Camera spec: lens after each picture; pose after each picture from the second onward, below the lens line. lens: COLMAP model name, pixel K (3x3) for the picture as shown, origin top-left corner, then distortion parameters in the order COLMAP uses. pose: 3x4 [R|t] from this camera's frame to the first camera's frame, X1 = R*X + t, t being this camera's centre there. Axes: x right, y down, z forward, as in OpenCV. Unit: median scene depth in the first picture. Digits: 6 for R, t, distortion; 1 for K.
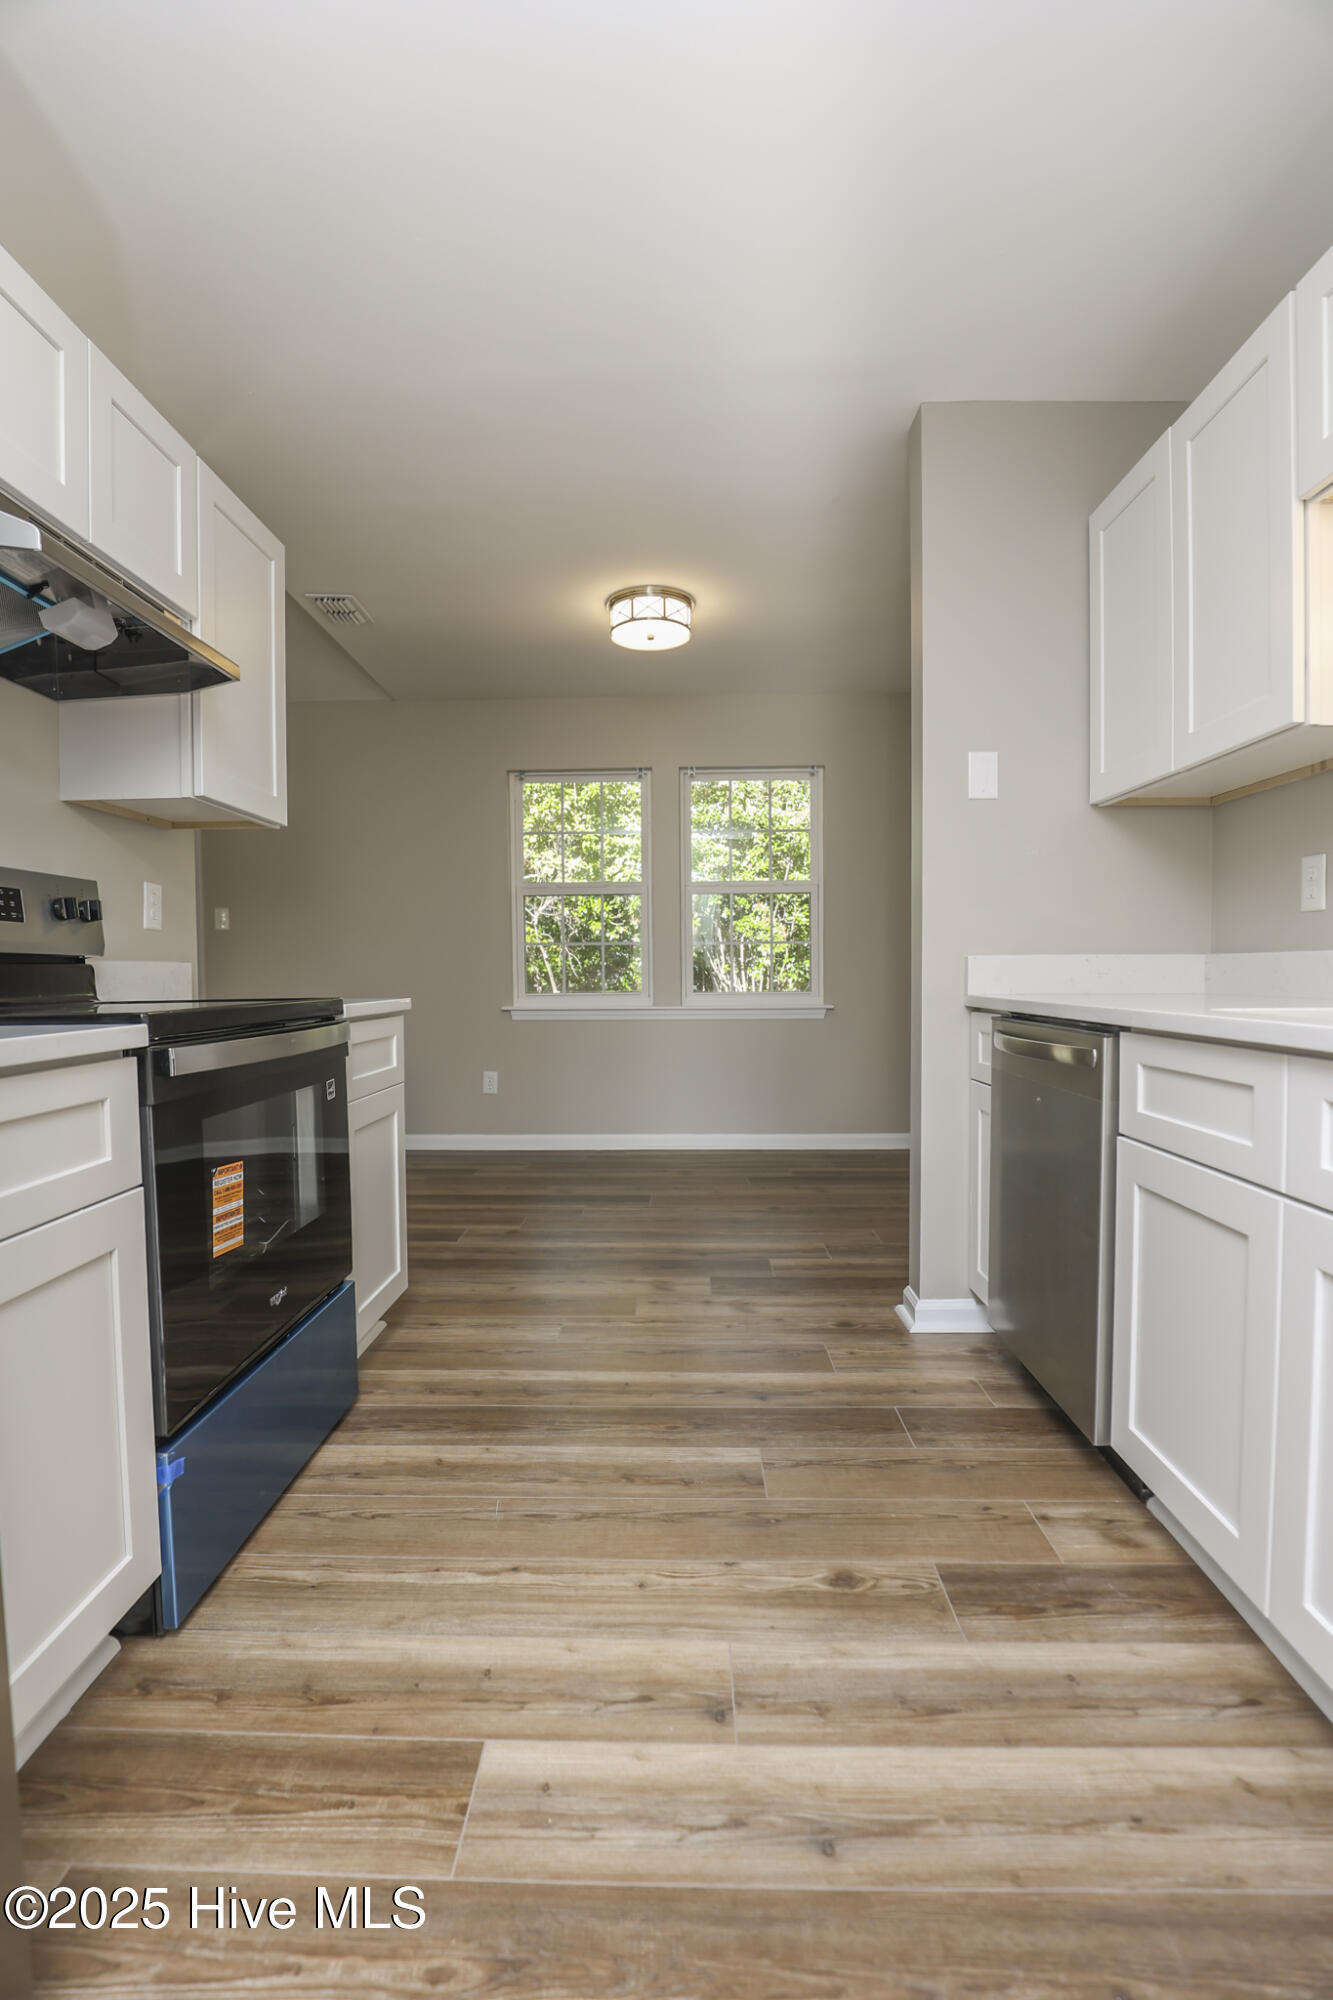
lens RADIAL K [[825.1, 0, 615.2], [0, 825.1, 1001.2], [0, 0, 1]] dist [-0.011442, 0.000007]
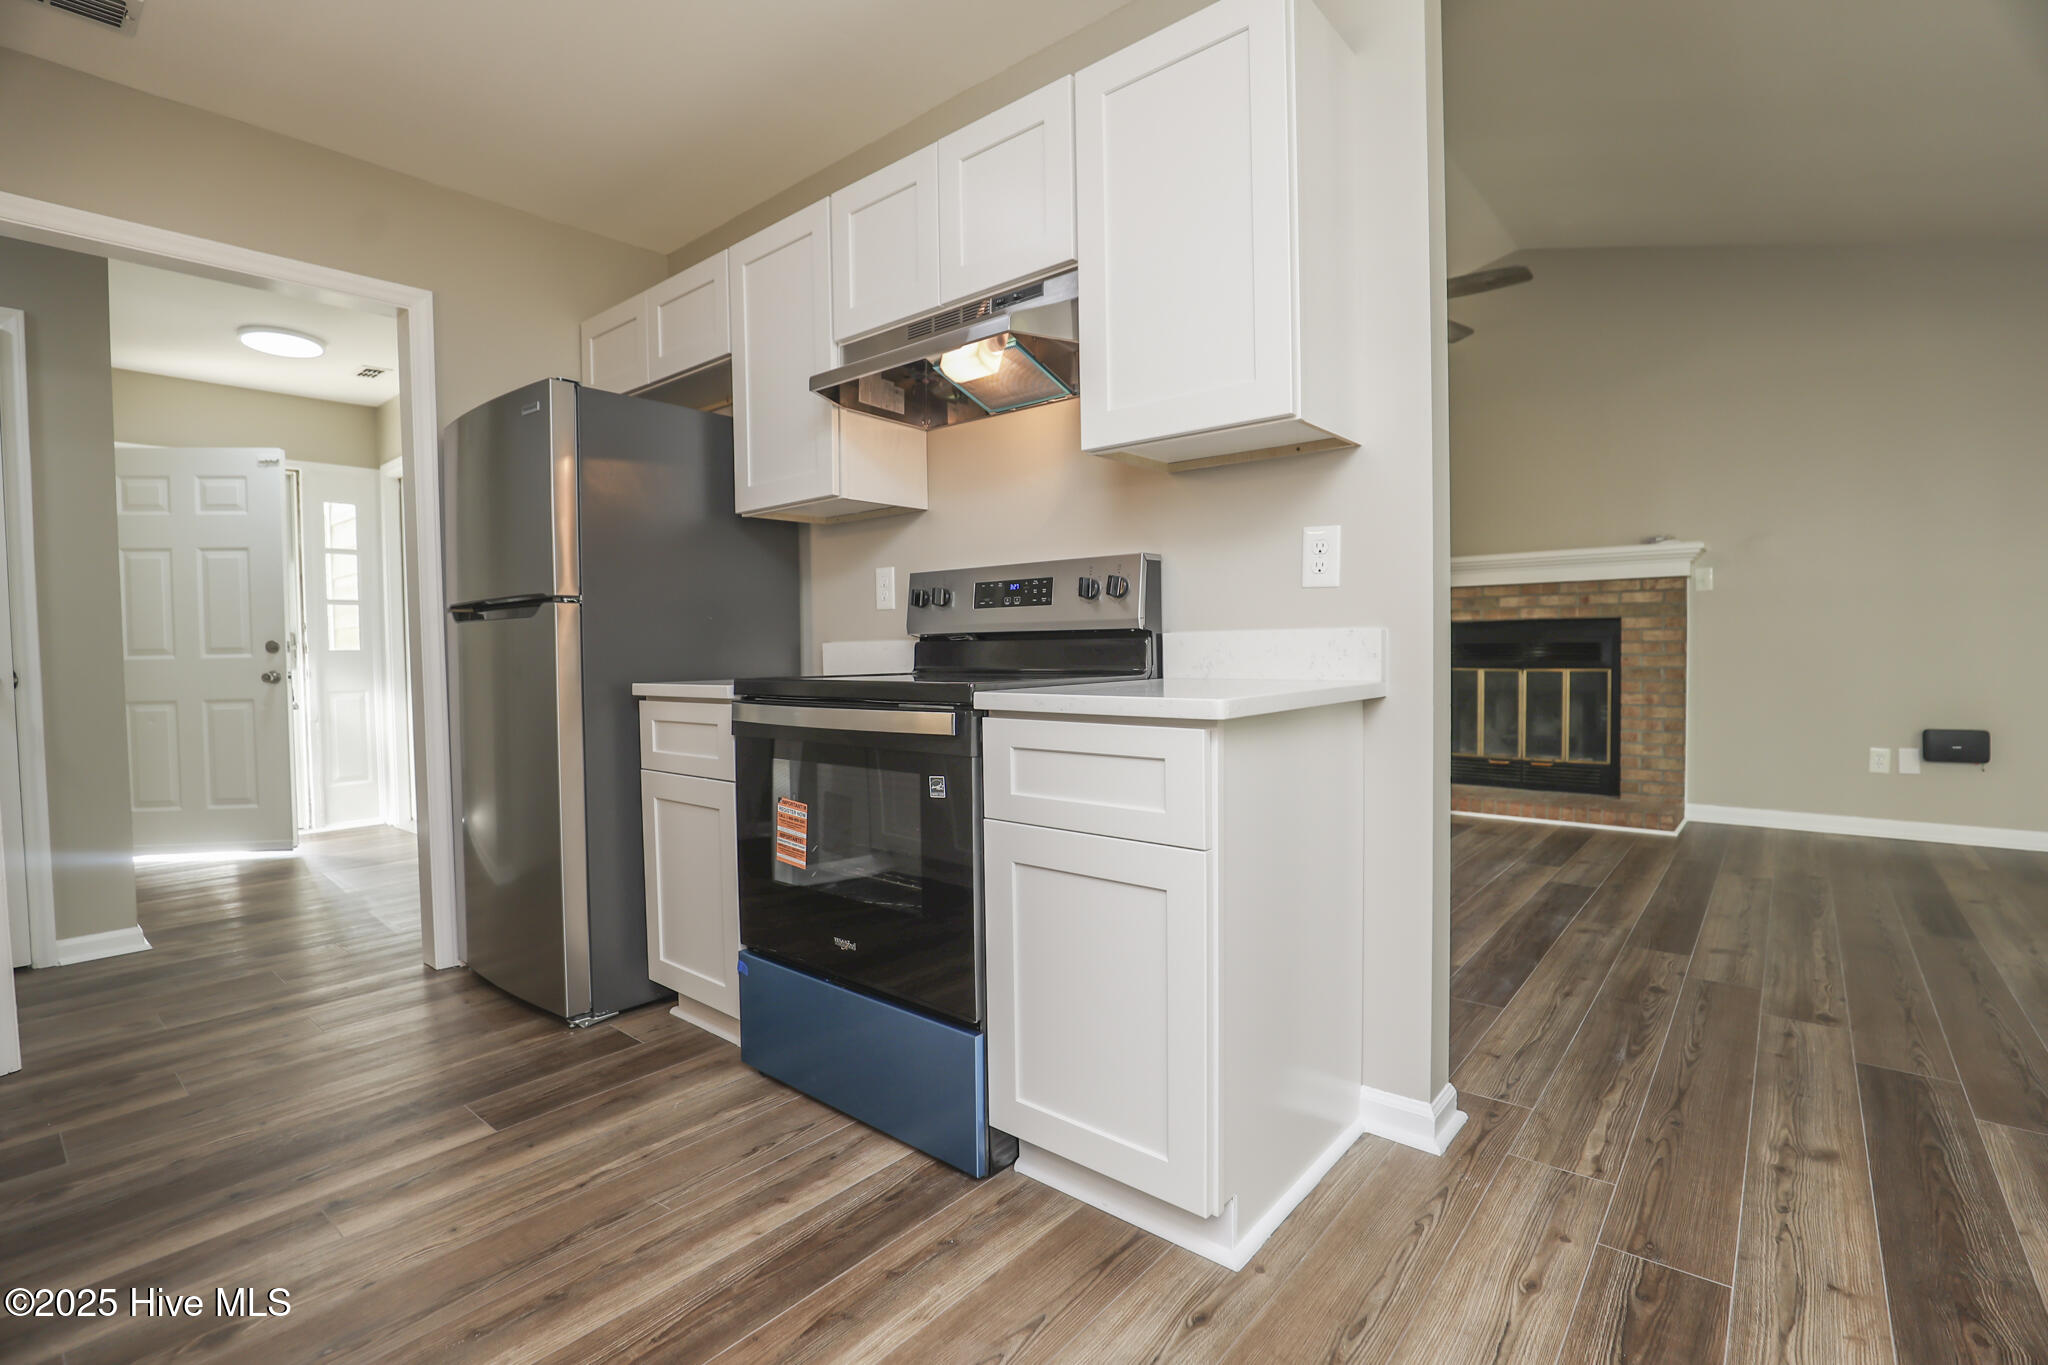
lens RADIAL K [[946.7, 0, 1046.0], [0, 946.7, 678.8], [0, 0, 1]] dist [-0.040156, 0.007717]
pose [[-0.557556, 0.044495, -0.828946, 0.466890], [-0.008709, 0.998194, 0.059438, -0.073603], [0.830093, 0.040360, -0.556162, 1.874979]]
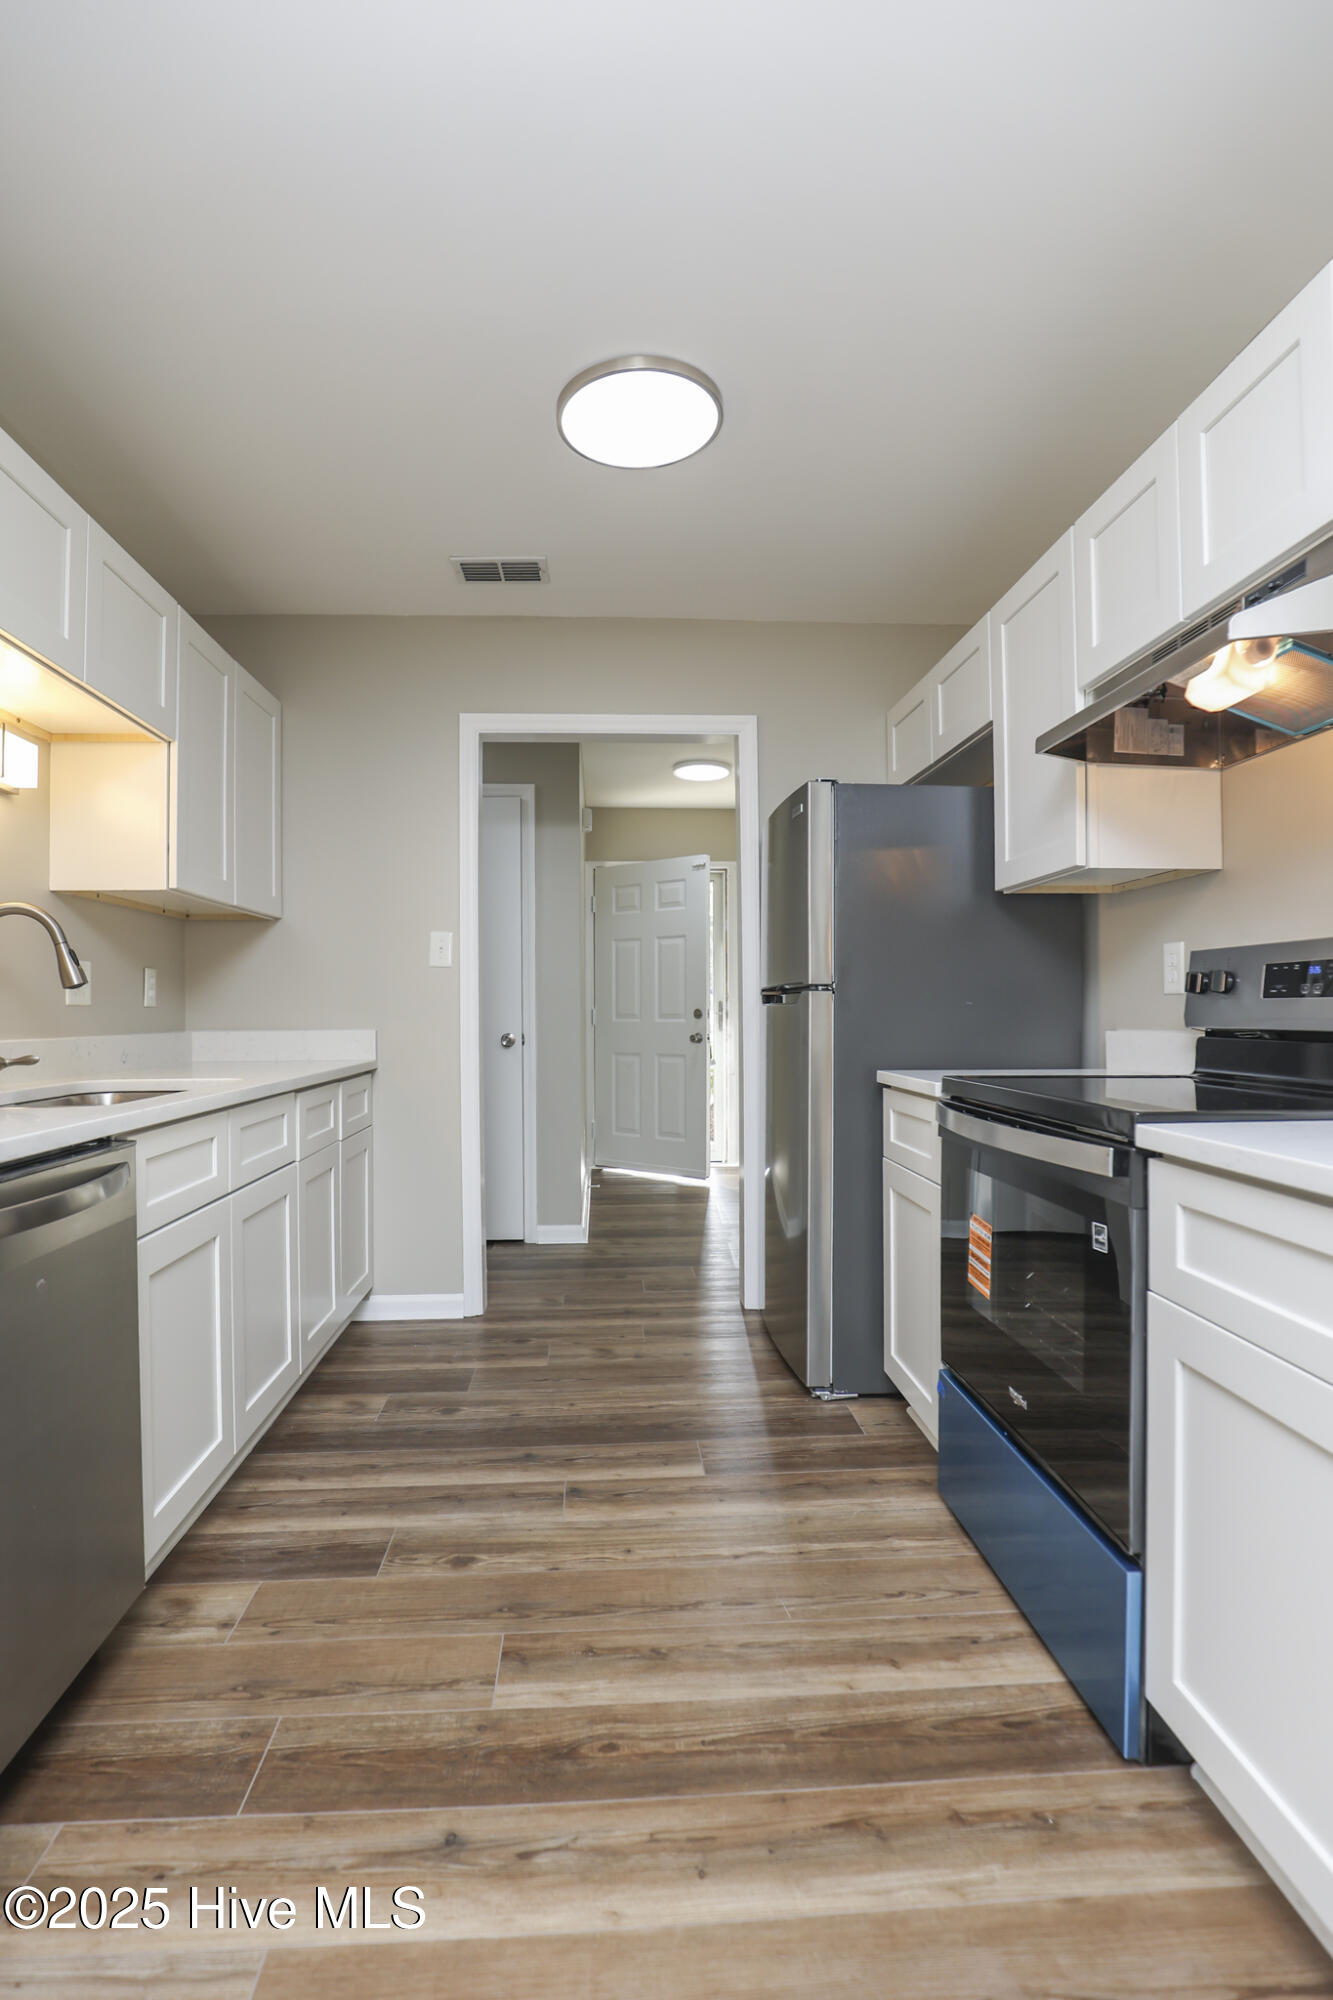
lens RADIAL K [[980.1, 0, 666.5], [0, 980.1, 1000.0], [0, 0, 1]] dist [-0.037377, 0.006859]
pose [[-0.988777, 0.008205, -0.149176, 0.153042], [0.004272, 0.999635, 0.026666, -0.128369], [0.149340, 0.025729, -0.988451, 1.989300]]
